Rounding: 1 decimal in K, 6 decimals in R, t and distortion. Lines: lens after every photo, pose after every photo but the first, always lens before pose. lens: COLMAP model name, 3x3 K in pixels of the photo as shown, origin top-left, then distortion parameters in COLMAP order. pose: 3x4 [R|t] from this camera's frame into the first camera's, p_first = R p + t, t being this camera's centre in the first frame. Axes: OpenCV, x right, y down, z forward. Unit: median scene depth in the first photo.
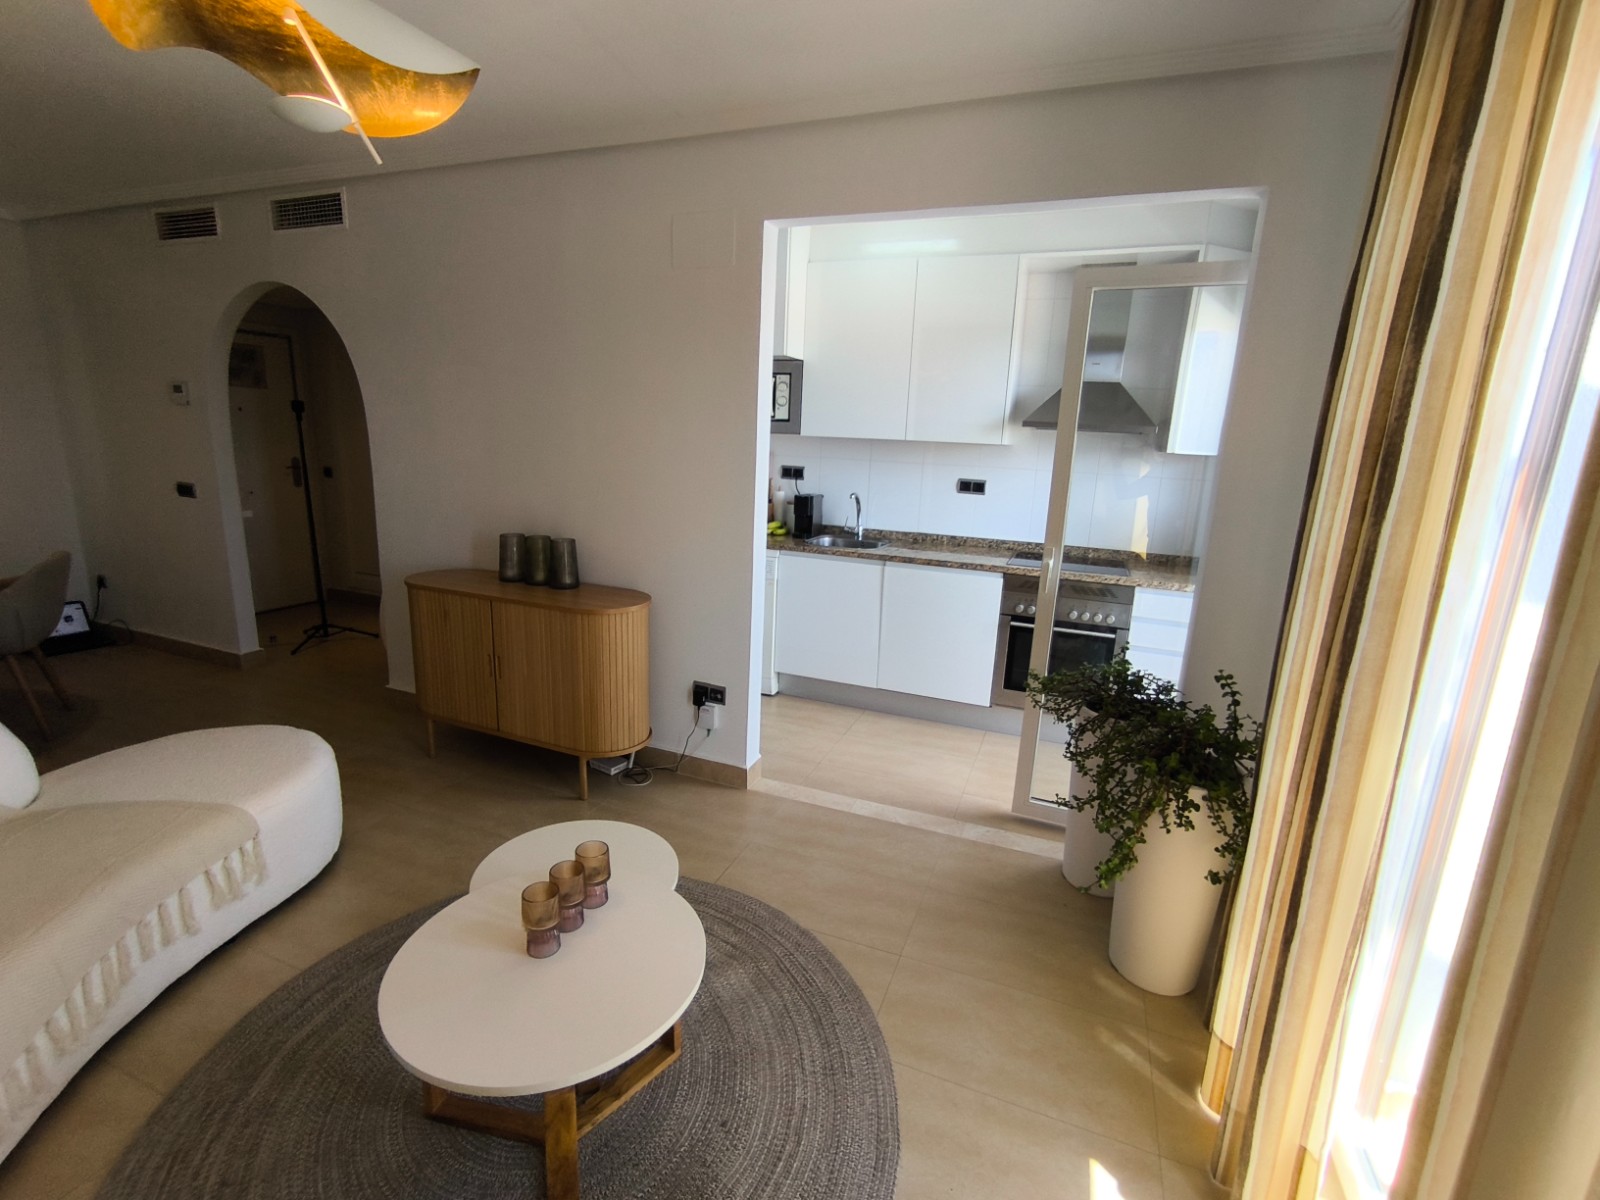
lens RADIAL K [[727.0, 0, 797.2], [0, 727.0, 592.2], [0, 0, 1]] dist [-0.004995, 0.008926]
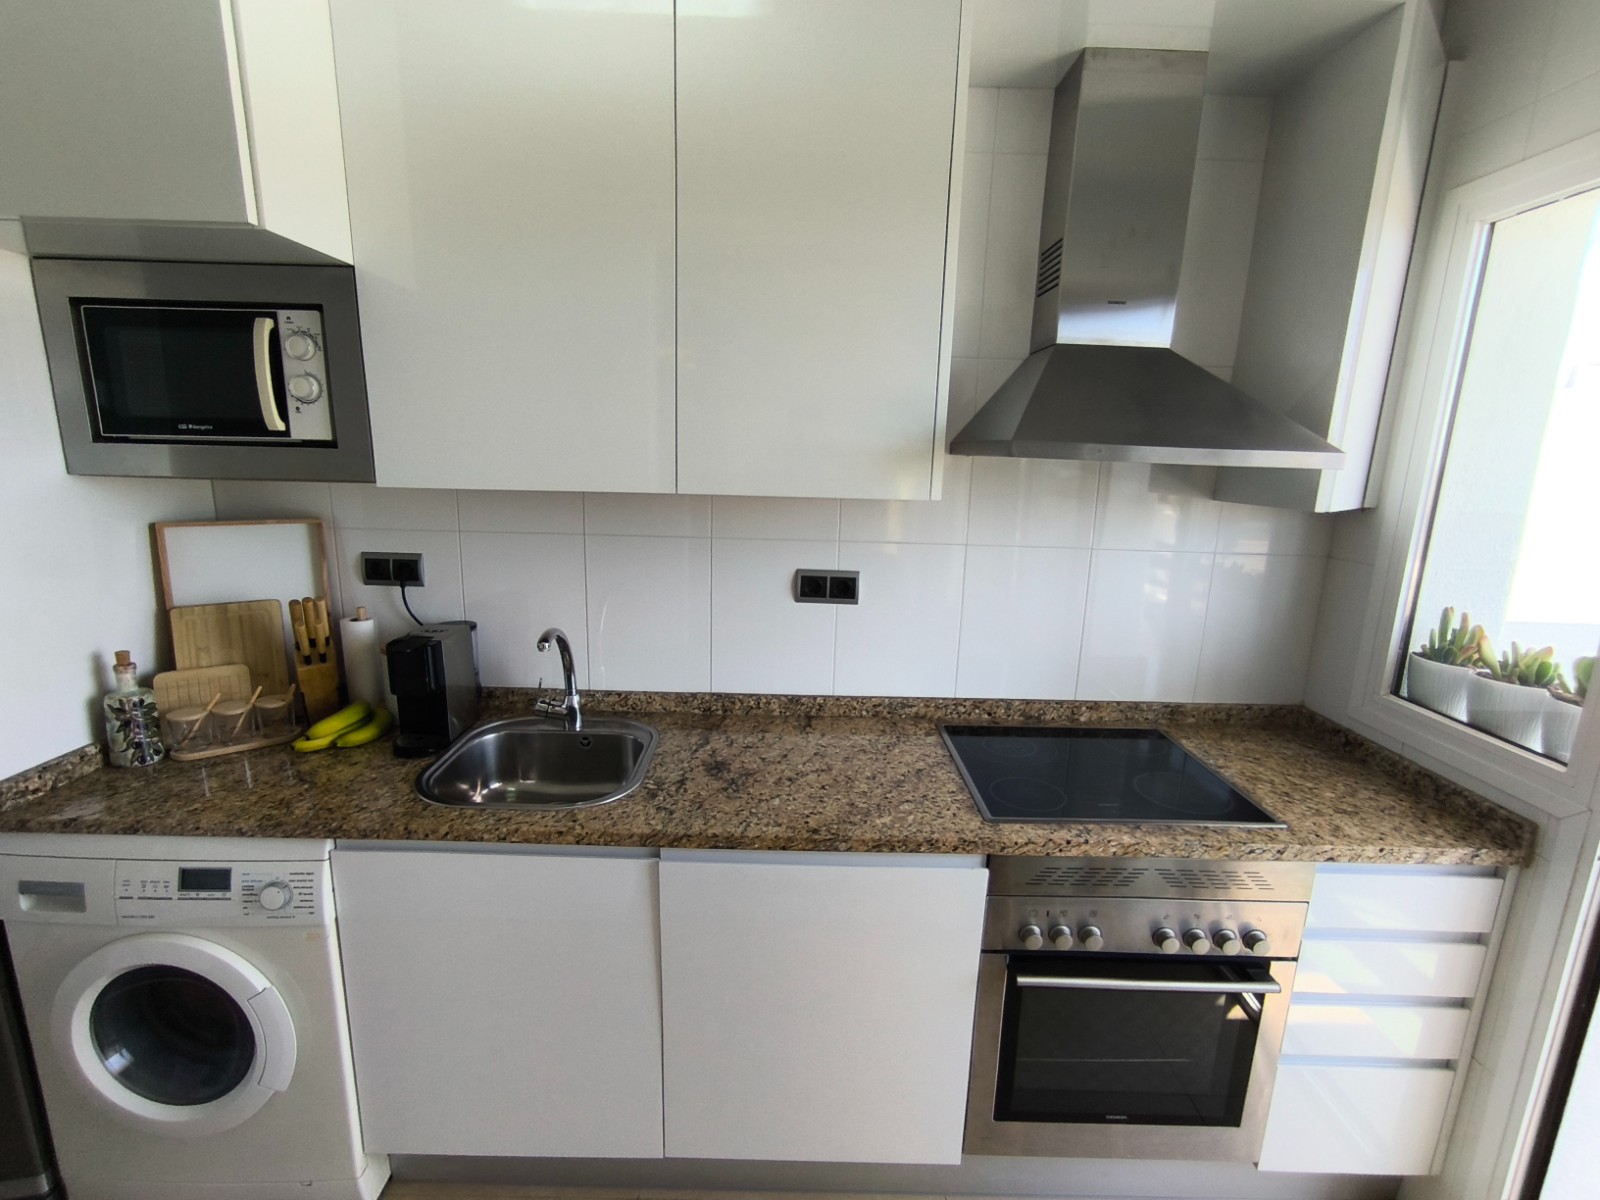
lens RADIAL K [[727.0, 0, 775.6], [0, 727.0, 604.0], [0, 0, 1]] dist [-0.004995, 0.008926]
pose [[0.935104, -0.093102, 0.341925, 0.059514], [0.092909, 0.995530, 0.016981, -0.145485], [-0.341977, 0.015889, 0.939574, 0.598650]]
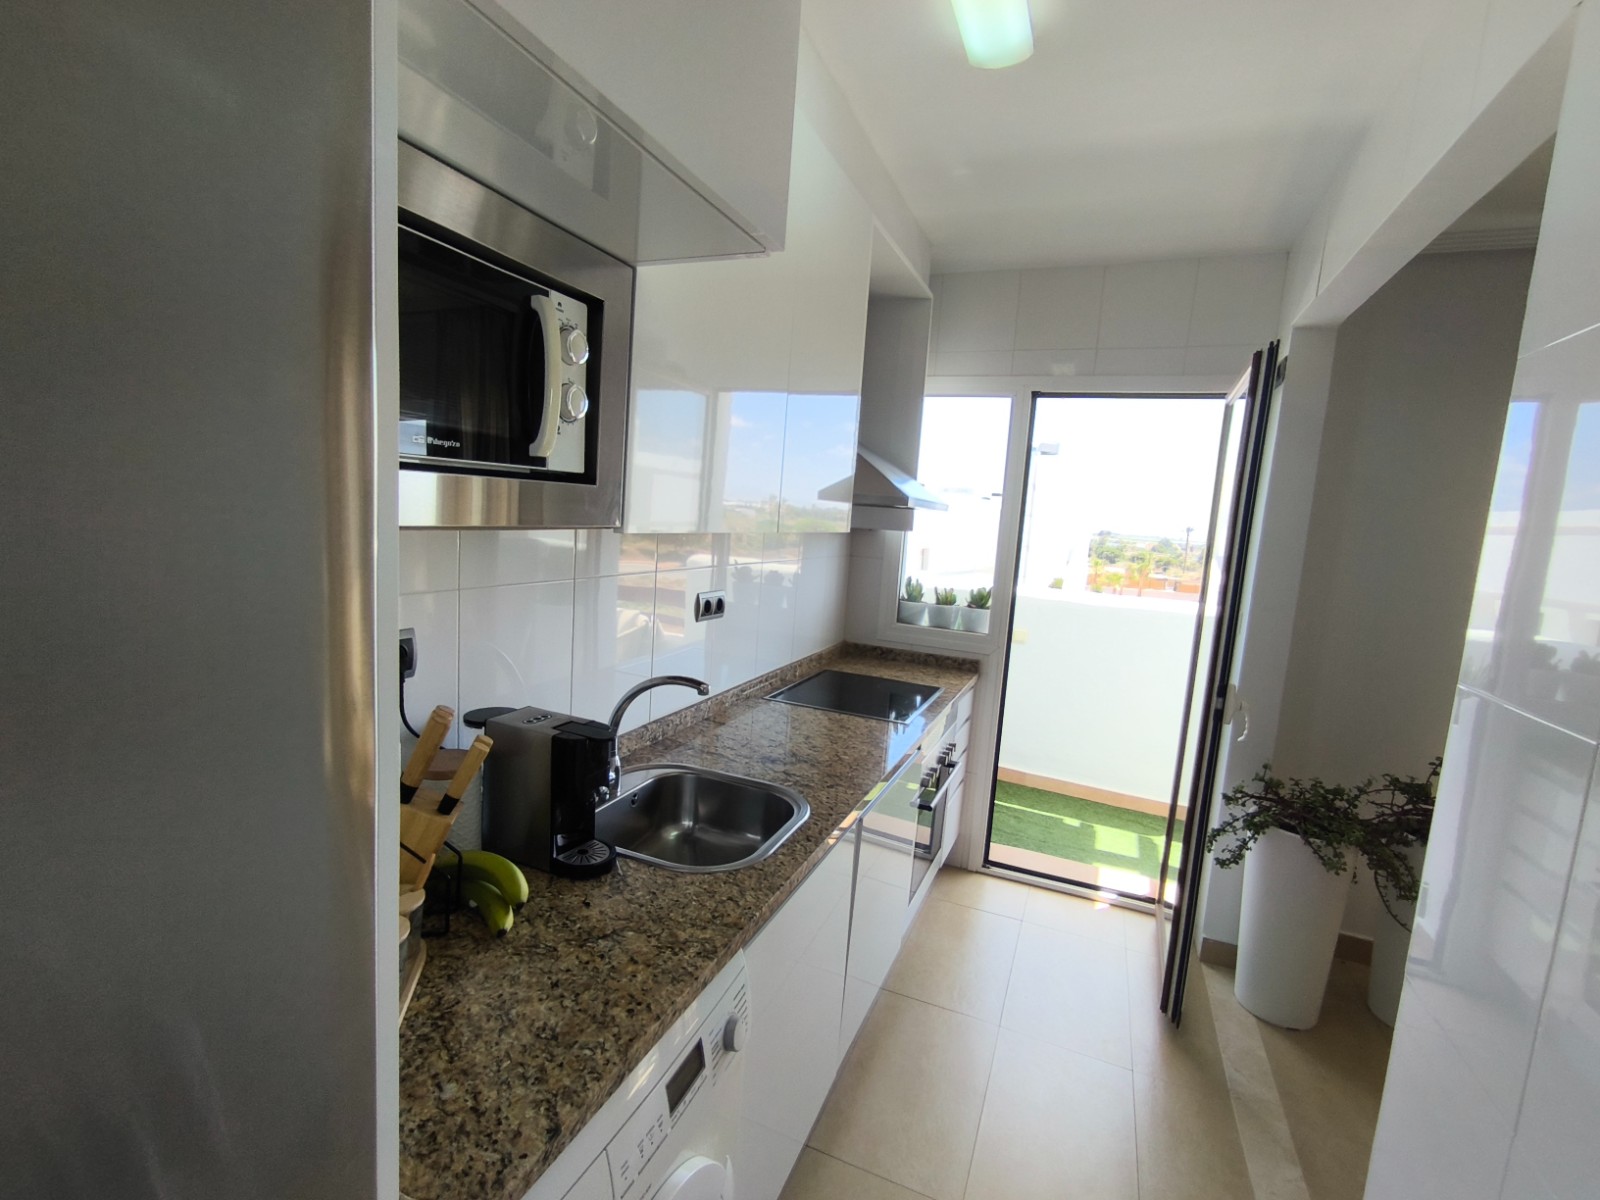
lens RADIAL K [[727.0, 0, 803.5], [0, 727.0, 605.4], [0, 0, 1]] dist [-0.004995, 0.008926]
pose [[0.018725, -0.169079, 0.985425, -0.275877], [0.141715, 0.976096, 0.164786, -0.223254], [-0.989730, 0.136563, 0.042238, 0.912713]]
